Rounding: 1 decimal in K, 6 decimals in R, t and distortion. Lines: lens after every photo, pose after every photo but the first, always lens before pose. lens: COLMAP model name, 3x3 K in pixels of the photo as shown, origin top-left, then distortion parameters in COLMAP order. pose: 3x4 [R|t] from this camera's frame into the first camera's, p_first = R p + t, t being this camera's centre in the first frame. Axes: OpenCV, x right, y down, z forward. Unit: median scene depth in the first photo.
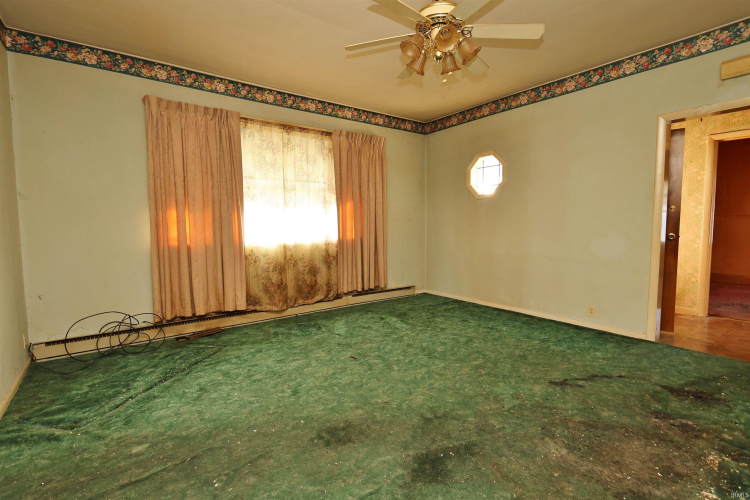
lens RADIAL K [[350.8, 0, 376.9], [0, 350.8, 247.8], [0, 0, 1]] dist [-0.000969, -0.000470]
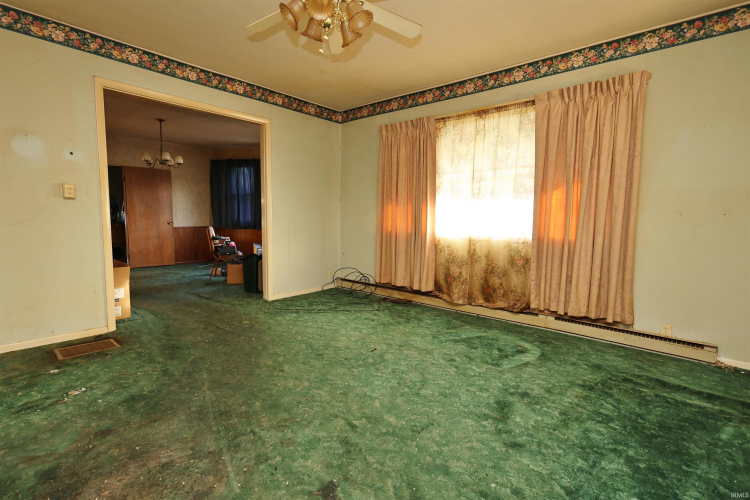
lens RADIAL K [[350.8, 0, 376.7], [0, 350.8, 250.1], [0, 0, 1]] dist [-0.000969, -0.000470]
pose [[0.211241, 0.107107, -0.971548, 0.670955], [-0.080751, 0.992492, 0.091859, -0.048377], [0.974093, 0.059049, 0.218304, 0.586626]]
